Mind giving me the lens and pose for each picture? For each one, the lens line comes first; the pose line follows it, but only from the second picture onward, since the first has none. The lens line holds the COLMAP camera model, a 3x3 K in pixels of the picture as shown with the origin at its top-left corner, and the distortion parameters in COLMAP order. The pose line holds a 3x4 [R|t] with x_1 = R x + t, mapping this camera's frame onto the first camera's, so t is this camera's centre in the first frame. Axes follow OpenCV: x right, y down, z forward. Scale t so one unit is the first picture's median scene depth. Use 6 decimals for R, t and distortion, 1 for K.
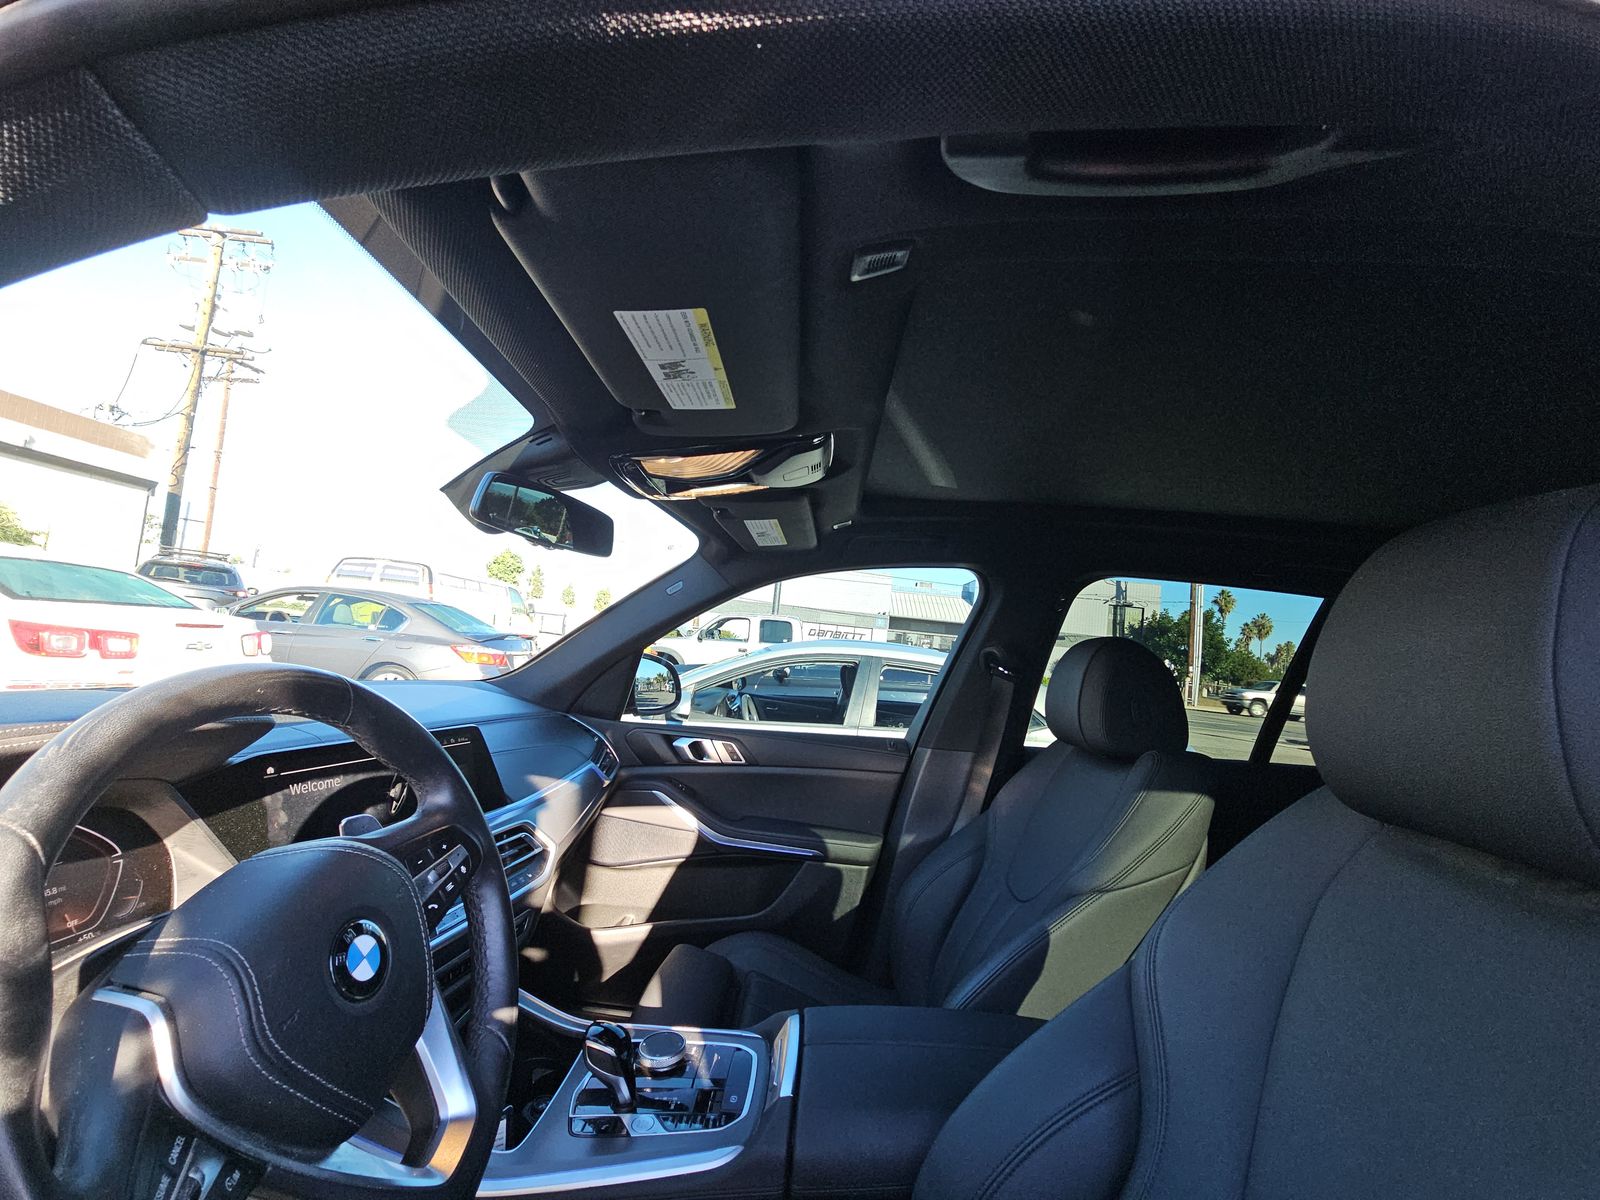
lens RADIAL K [[647.3, 0, 798.6], [0, 647.3, 603.5], [0, 0, 1]] dist [0.002463, -0.002992]
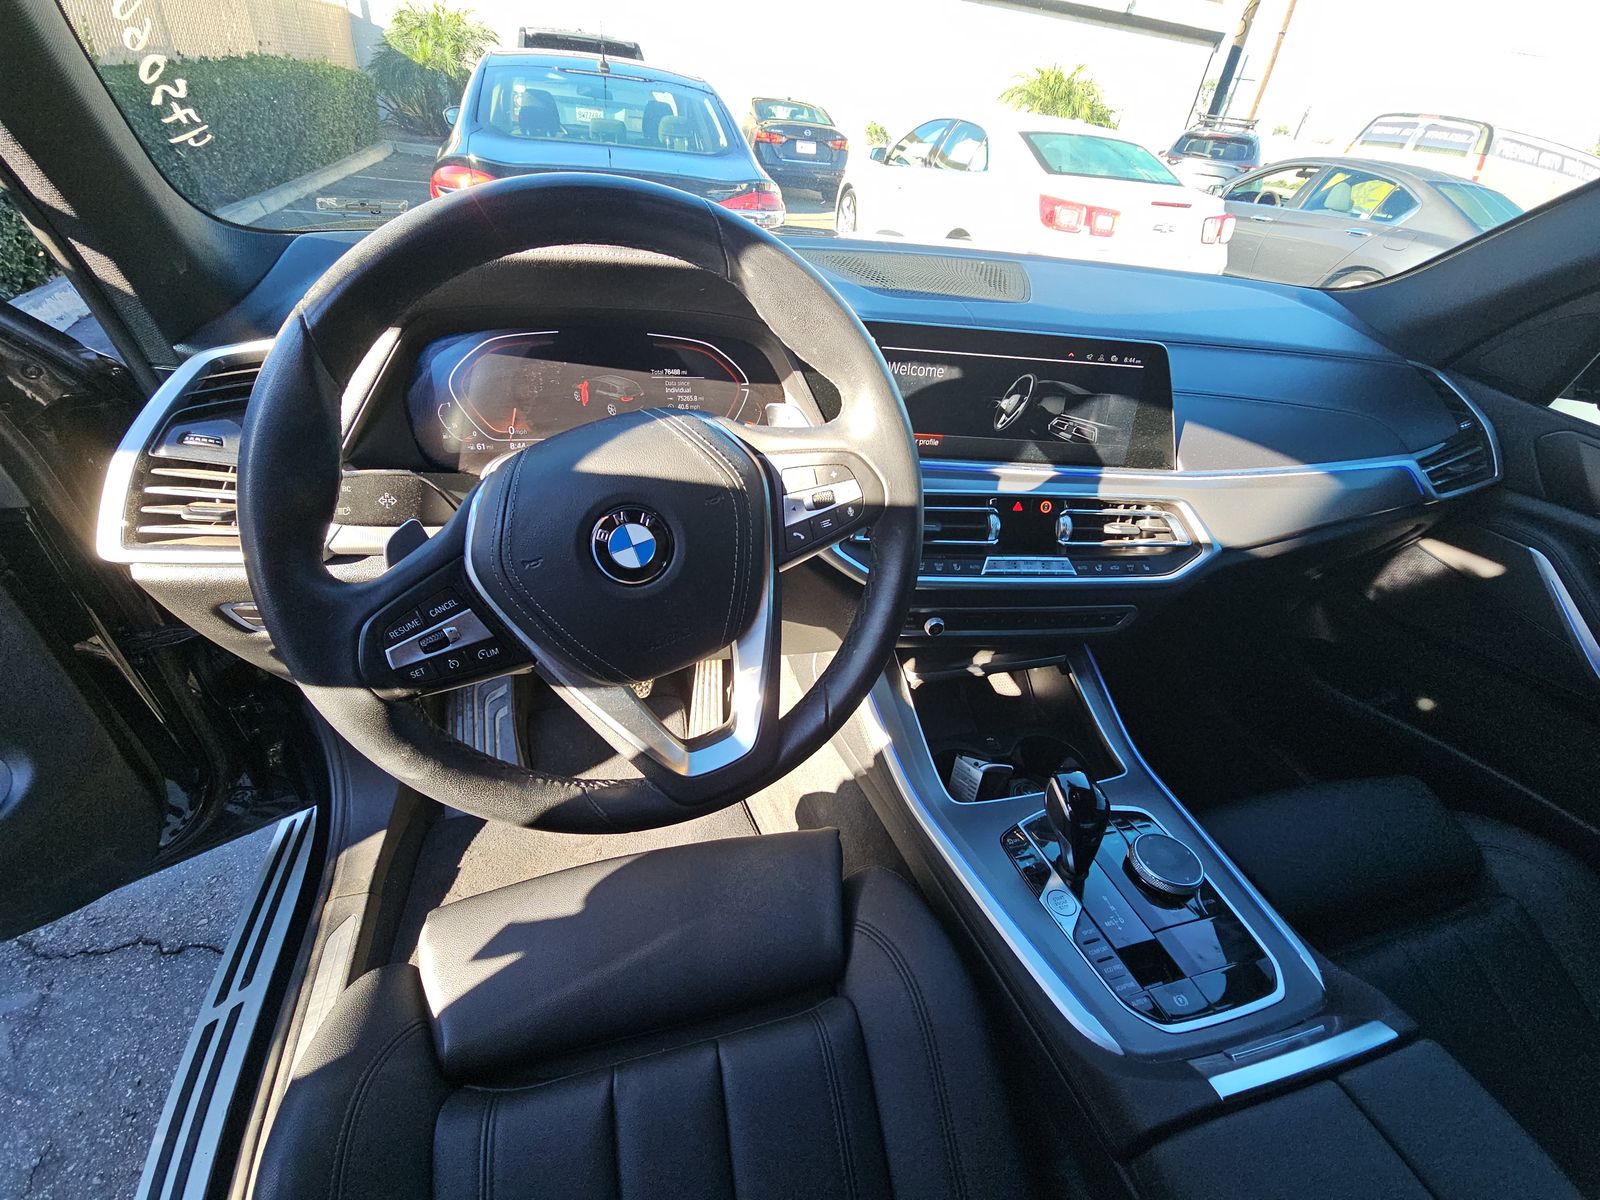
lens RADIAL K [[656.4, 0, 793.7], [0, 656.4, 604.1], [0, 0, 1]] dist [-0.002382, -0.004682]
pose [[0.305157, 0.511437, -0.803313, 0.049604], [0.002968, 0.843033, 0.537853, 0.027702], [0.952297, -0.166514, 0.255740, 0.240818]]
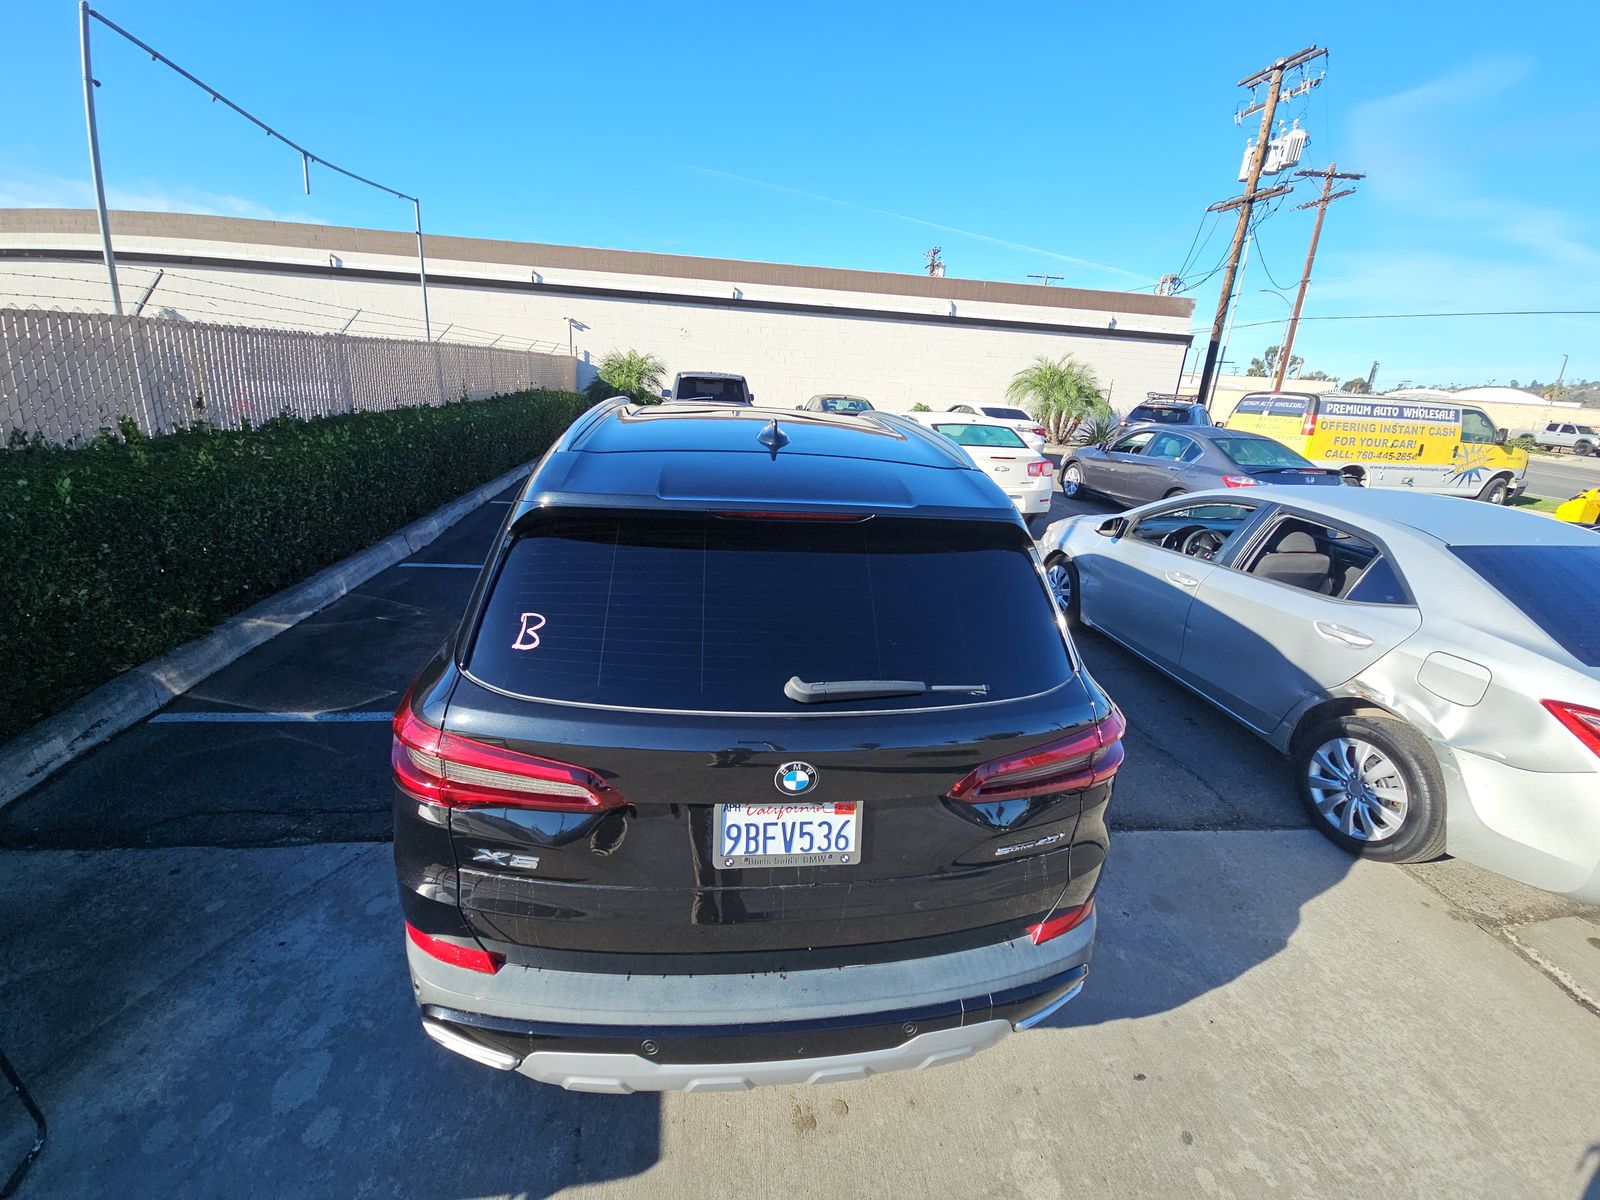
lens RADIAL K [[647.3, 0, 786.9], [0, 647.3, 591.3], [0, 0, 1]] dist [0.002463, -0.002992]
pose [[0.147083, 0.210650, -0.966433, 2.304701], [0.031190, 0.975586, 0.217391, -0.041093], [0.988632, -0.062118, 0.136922, 0.333748]]
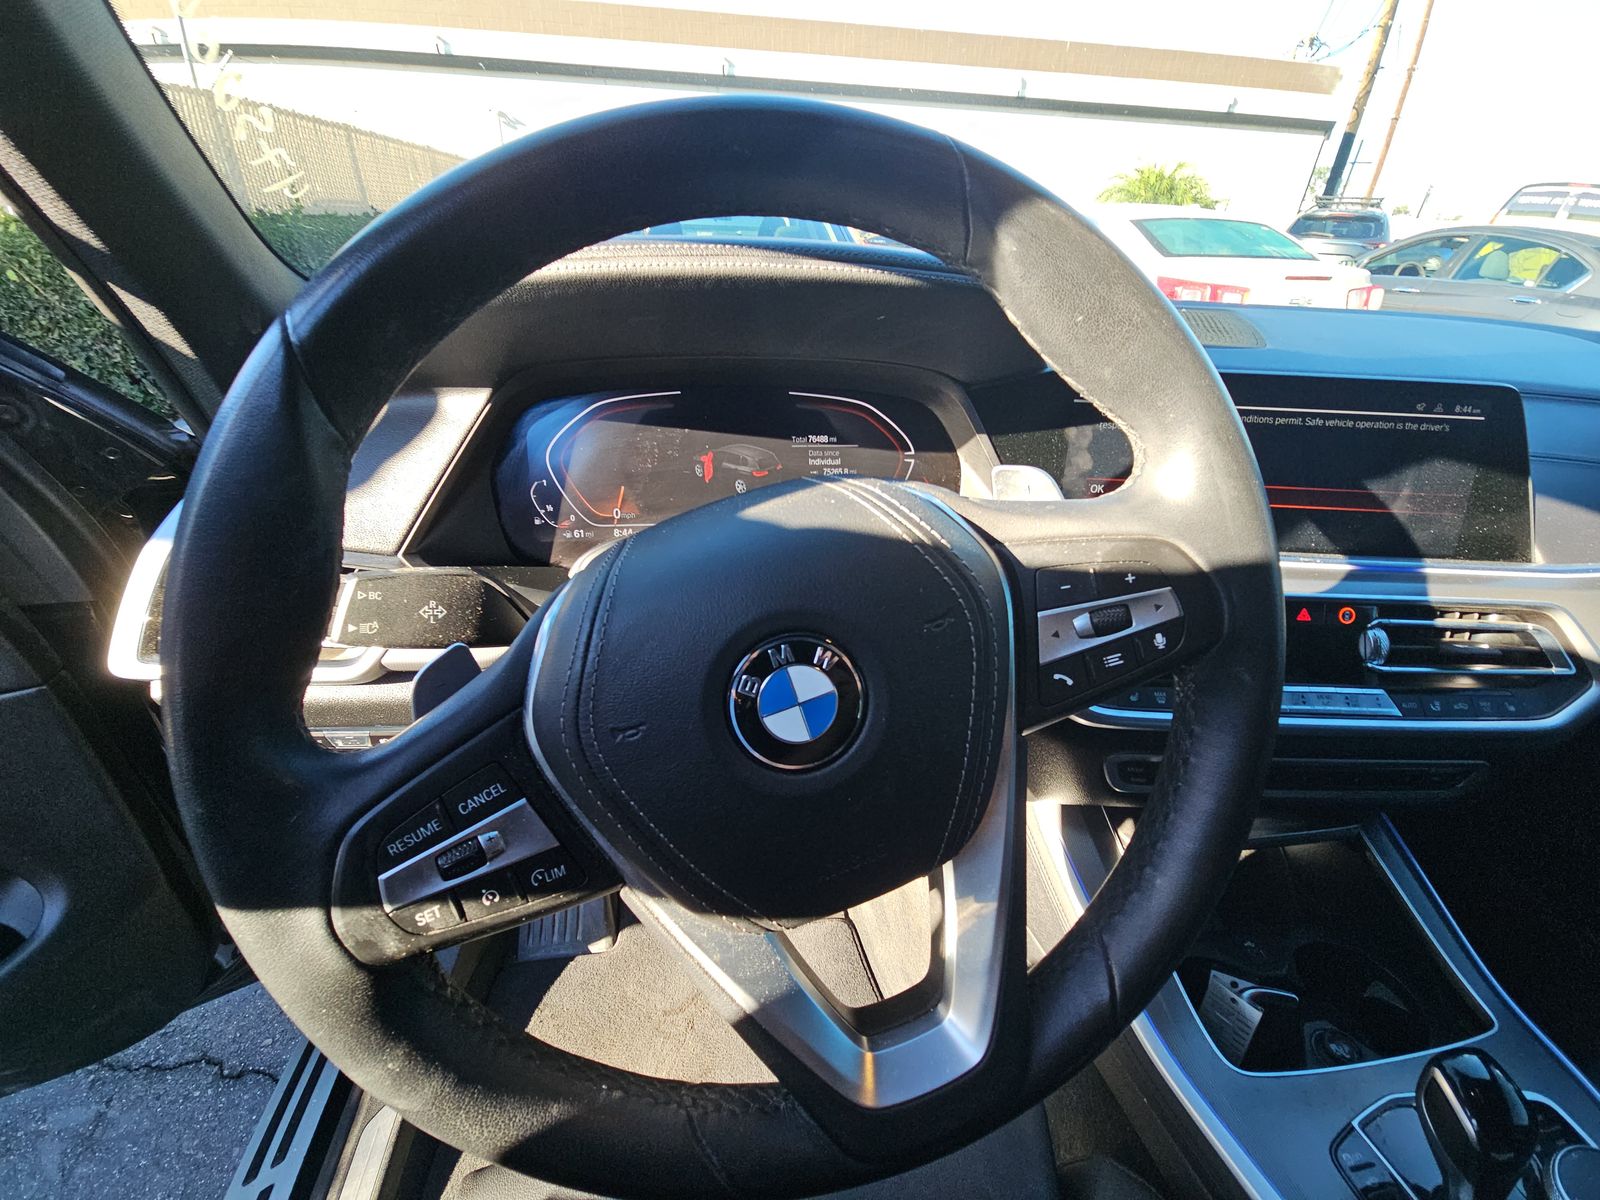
lens RADIAL K [[662.8, 0, 791.4], [0, 662.8, 598.5], [0, 0, 1]] dist [-0.016224, 0.000128]
pose [[0.170446, 0.400034, -0.900511, -0.053471], [0.055958, 0.908480, 0.414165, 0.060659], [0.983777, -0.120984, 0.132462, 0.232886]]
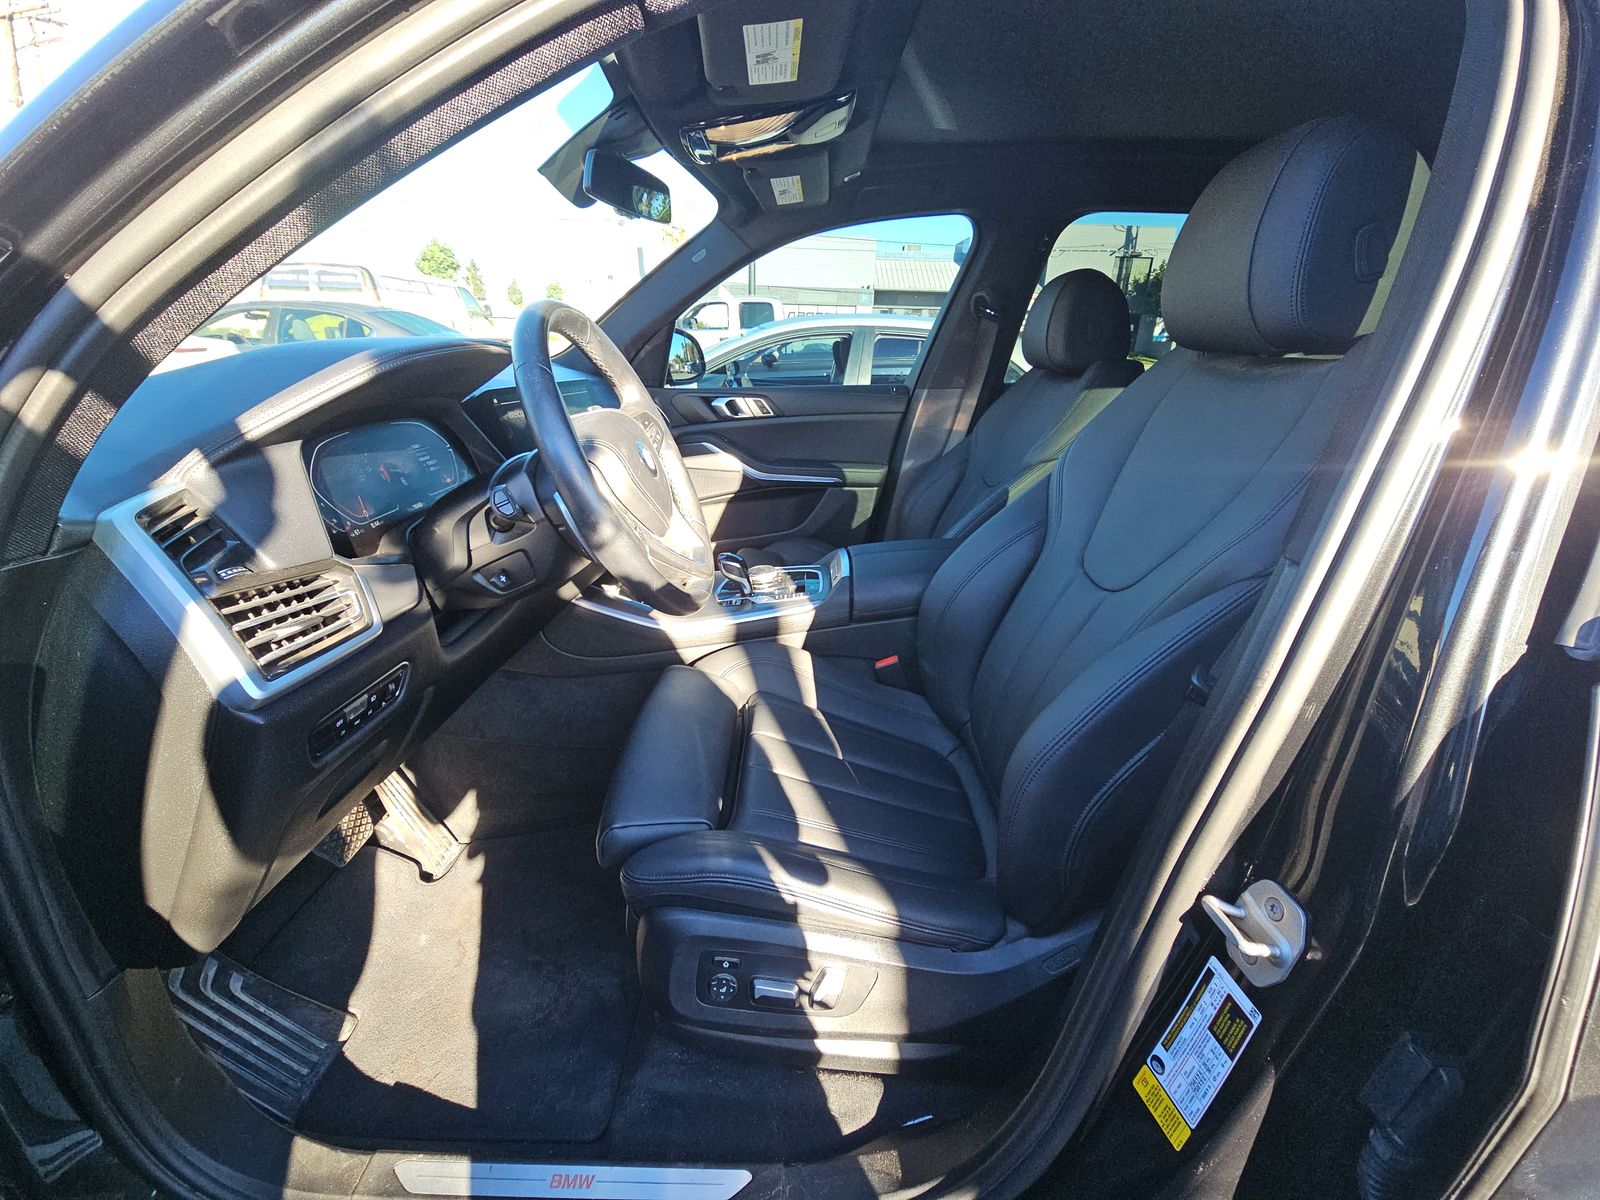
lens RADIAL K [[647.3, 0, 799.1], [0, 647.3, 594.6], [0, 0, 1]] dist [0.002463, -0.002992]
pose [[0.996615, -0.082196, 0.001709, -0.063904], [0.073291, 0.897678, 0.434514, 0.024755], [-0.037250, -0.432918, 0.900664, -0.234326]]
